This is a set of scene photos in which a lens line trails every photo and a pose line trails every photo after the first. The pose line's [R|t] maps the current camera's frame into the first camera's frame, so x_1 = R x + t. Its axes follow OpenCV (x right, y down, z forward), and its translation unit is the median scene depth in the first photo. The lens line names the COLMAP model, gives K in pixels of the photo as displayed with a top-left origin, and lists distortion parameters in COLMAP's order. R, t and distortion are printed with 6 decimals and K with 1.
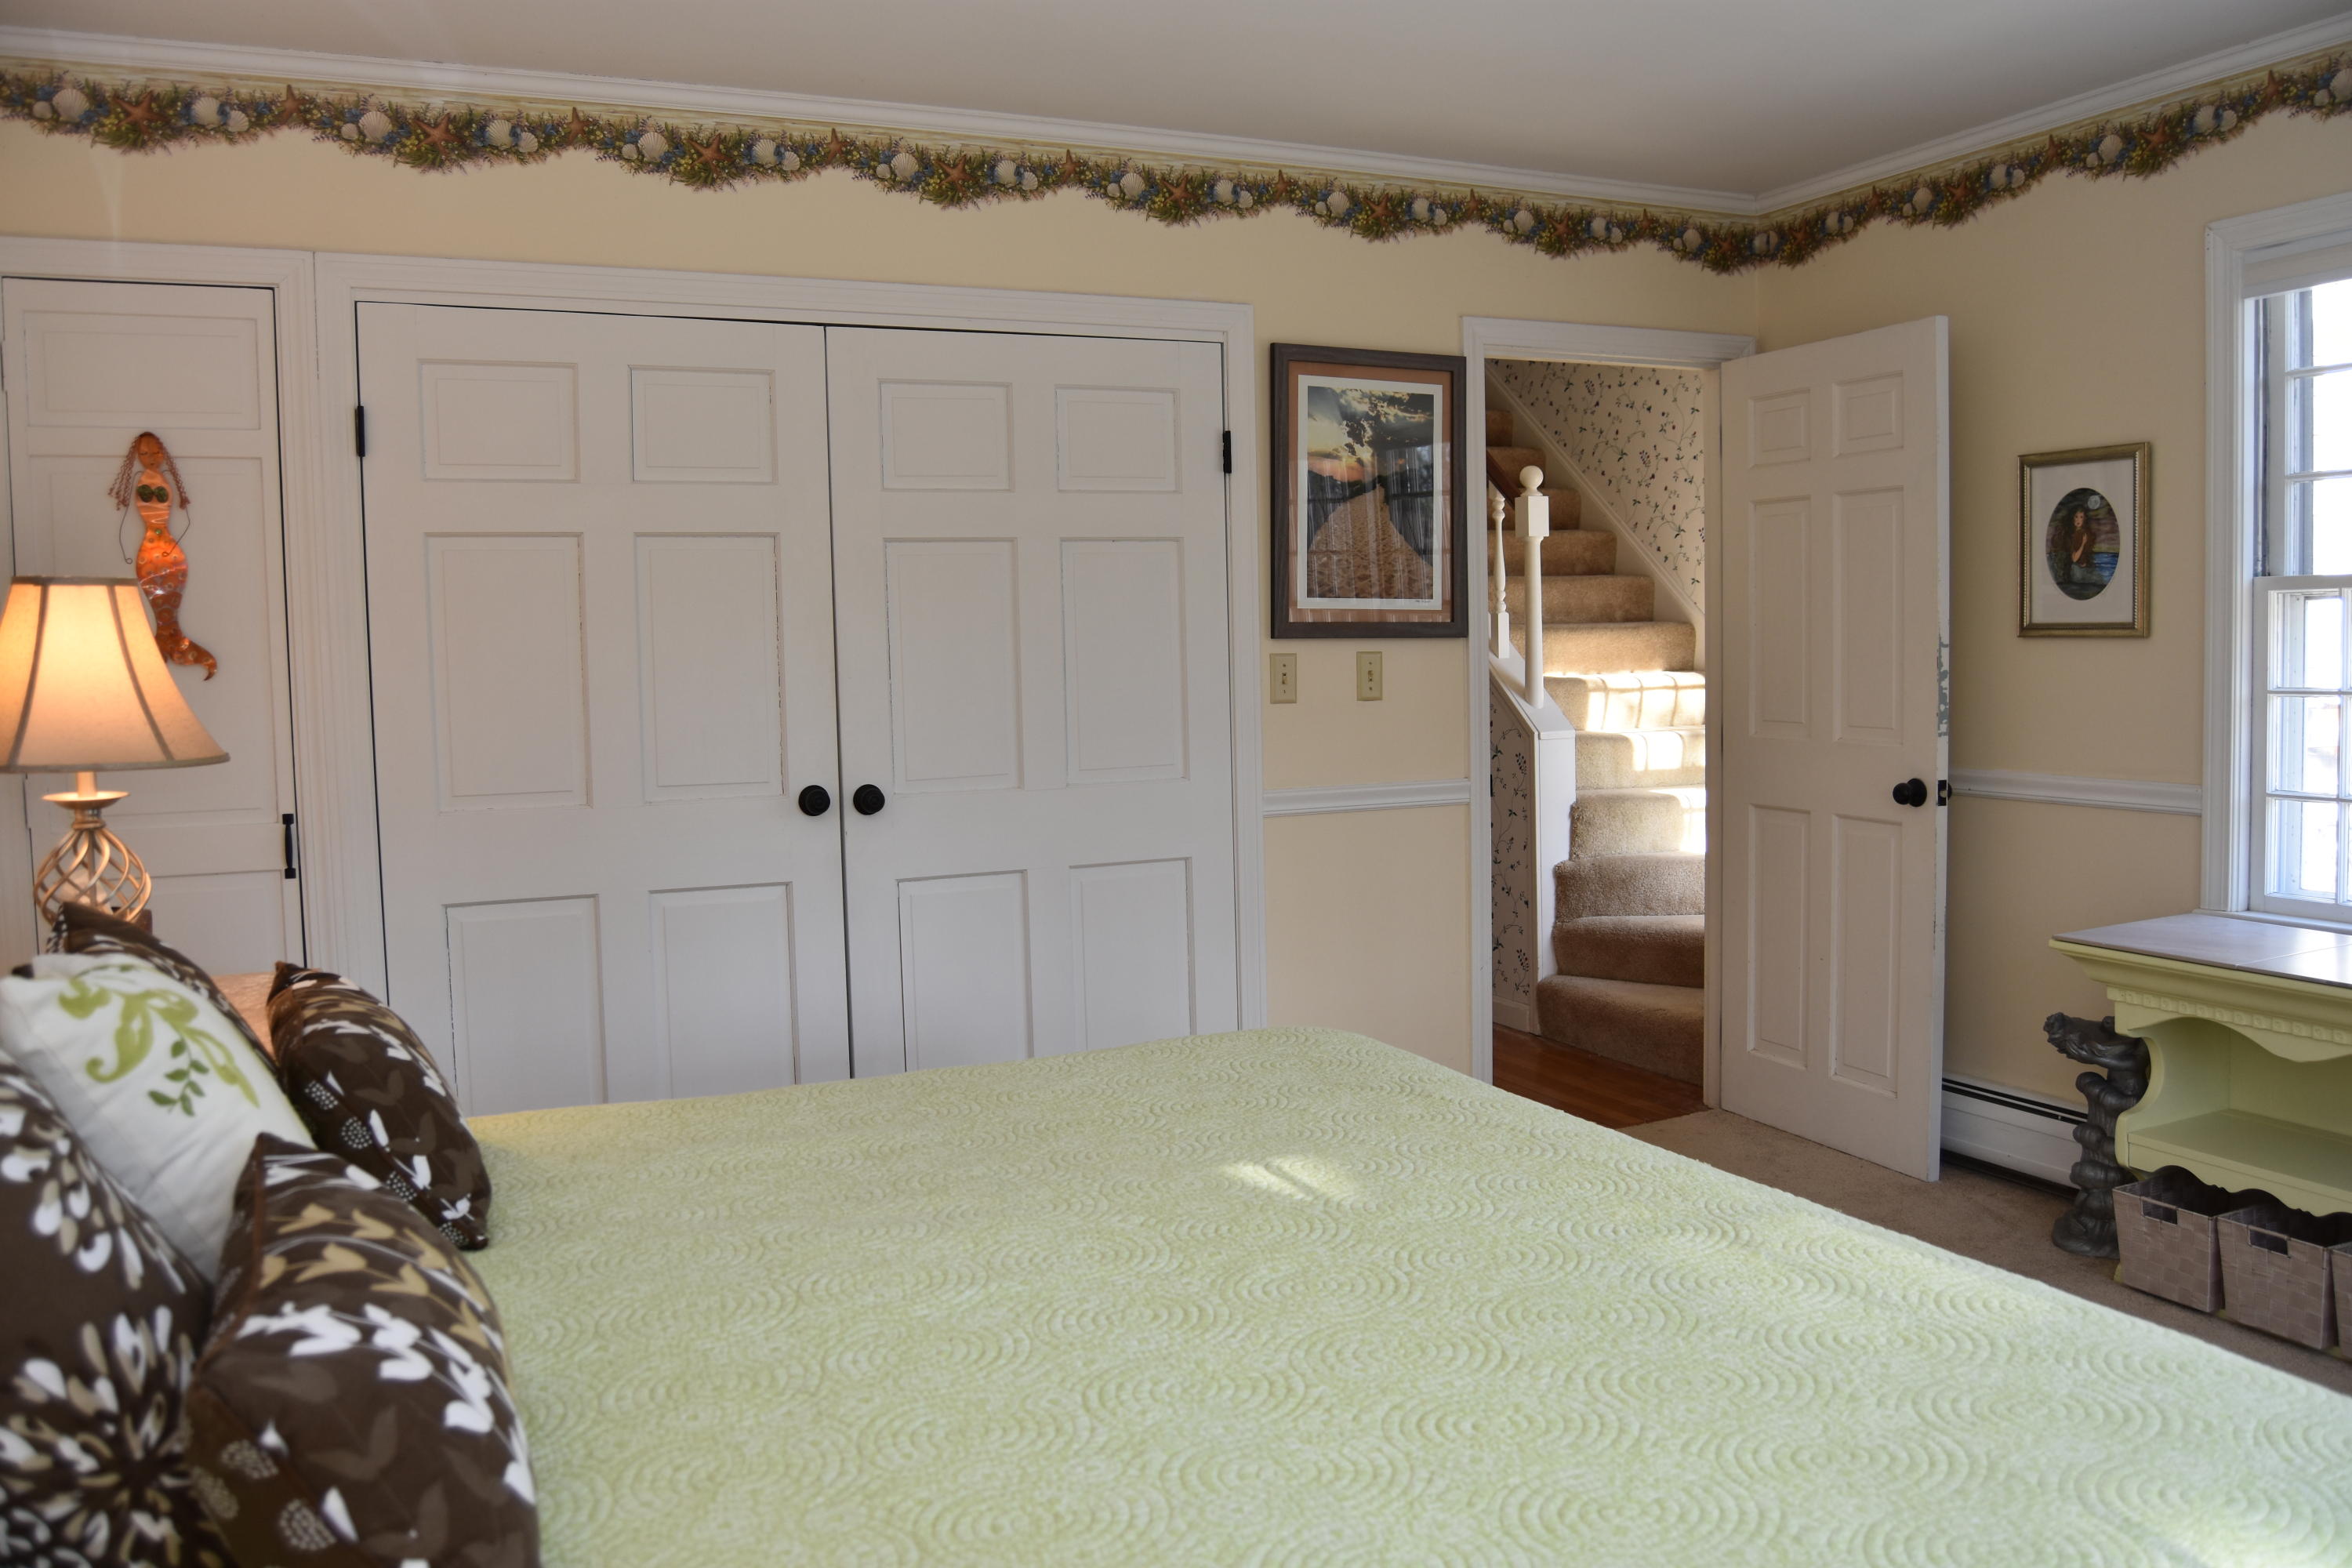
lens RADIAL K [[1862.3, 0, 1176.0], [0, 1862.3, 784.0], [0, 0, 1]] dist [-0.088357, 0.034905]
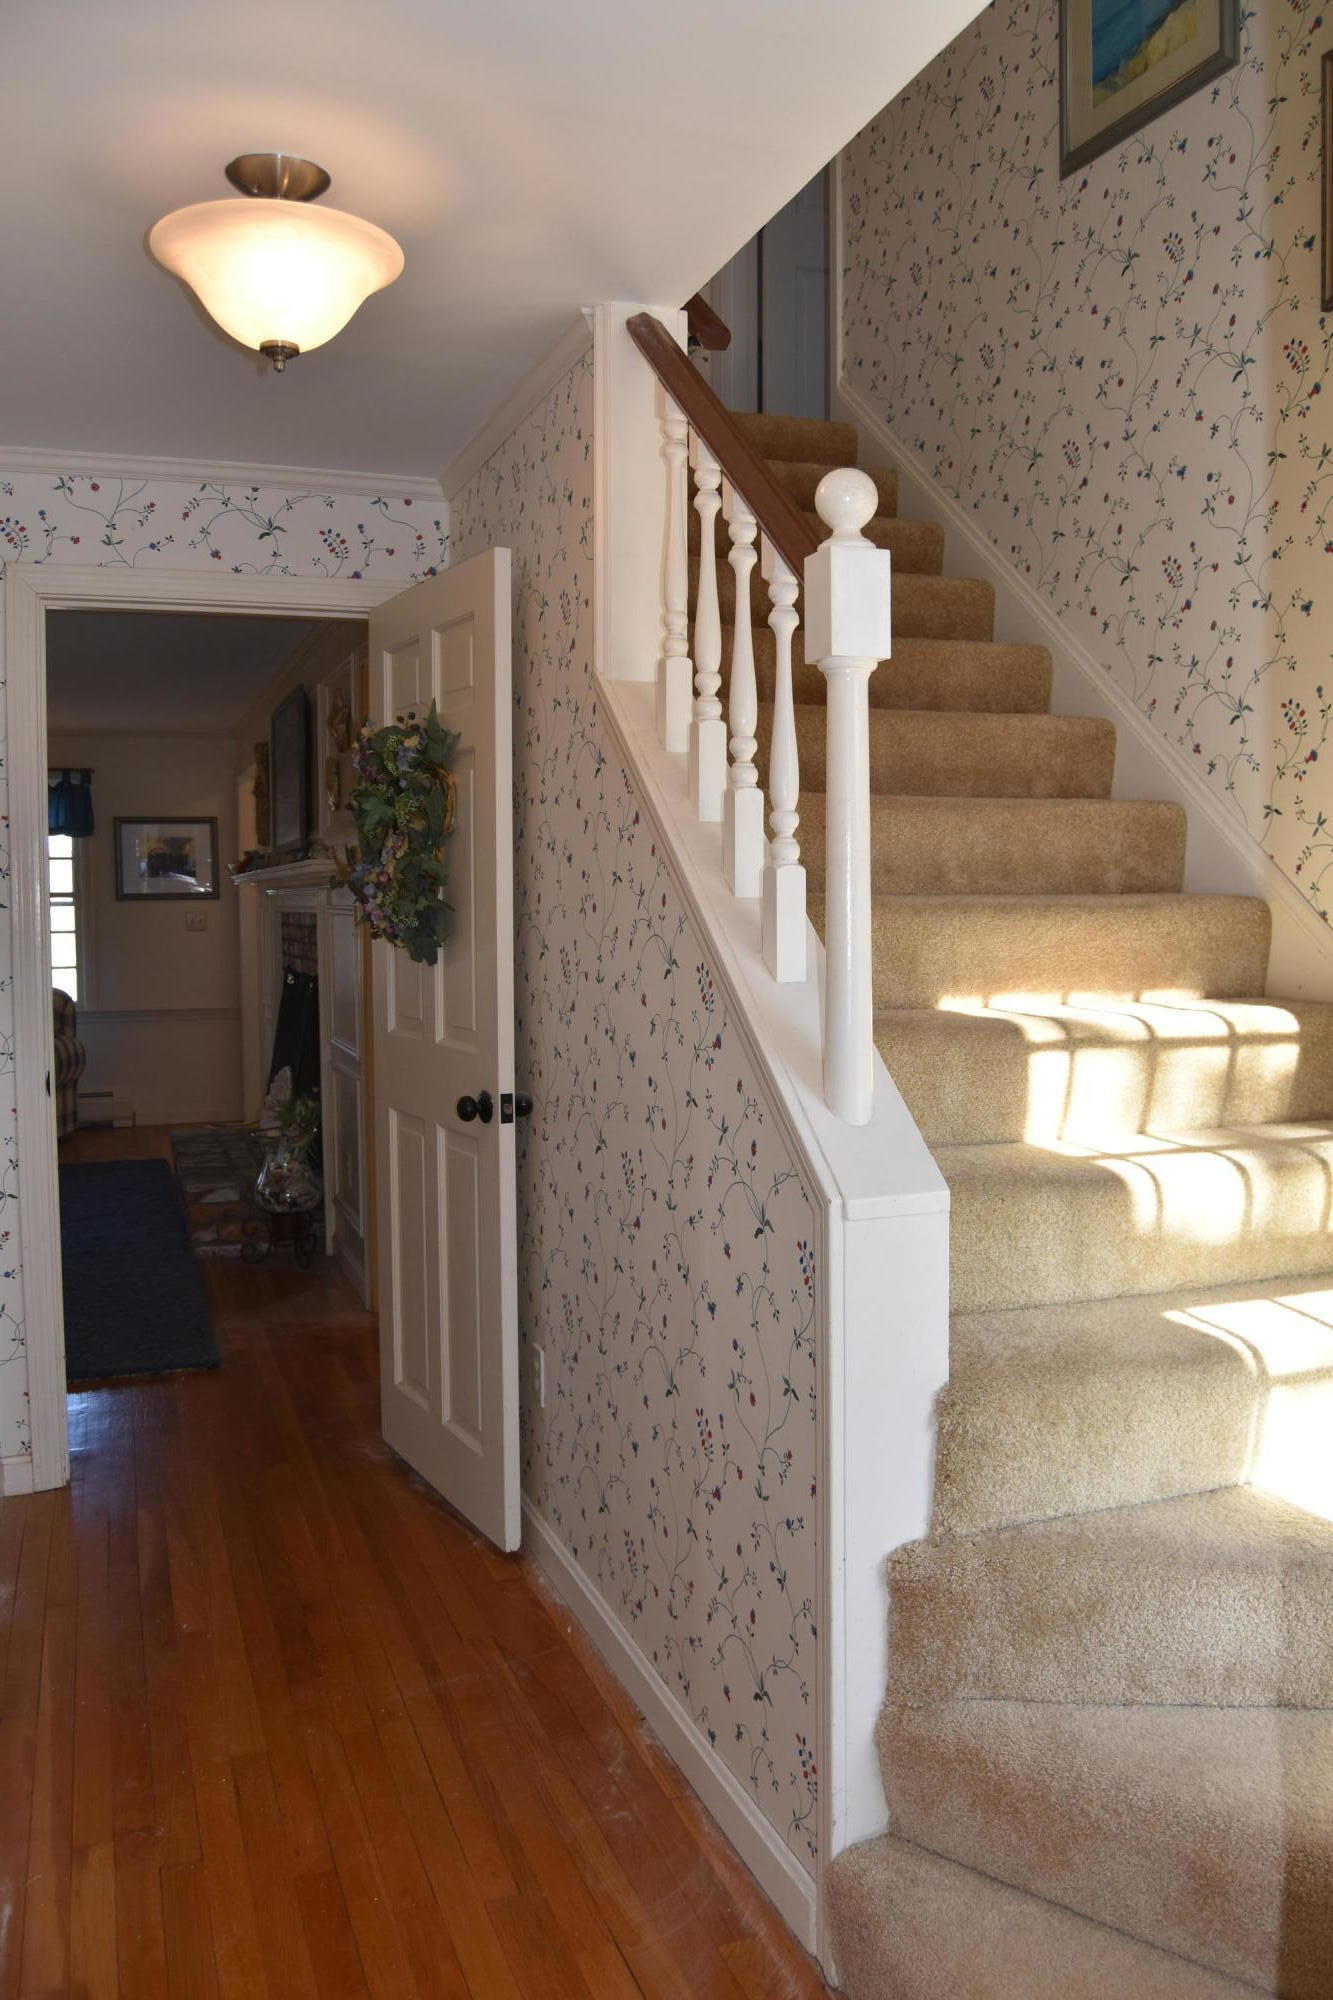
lens RADIAL K [[1583.6, 0, 666.5], [0, 1583.6, 1000.0], [0, 0, 1]] dist [-0.088357, 0.034905]
pose [[0.997163, 0.020667, -0.072386, 0.160530], [-0.021467, 0.999717, -0.010295, -0.055206], [0.072153, 0.011820, 0.997324, 0.608673]]
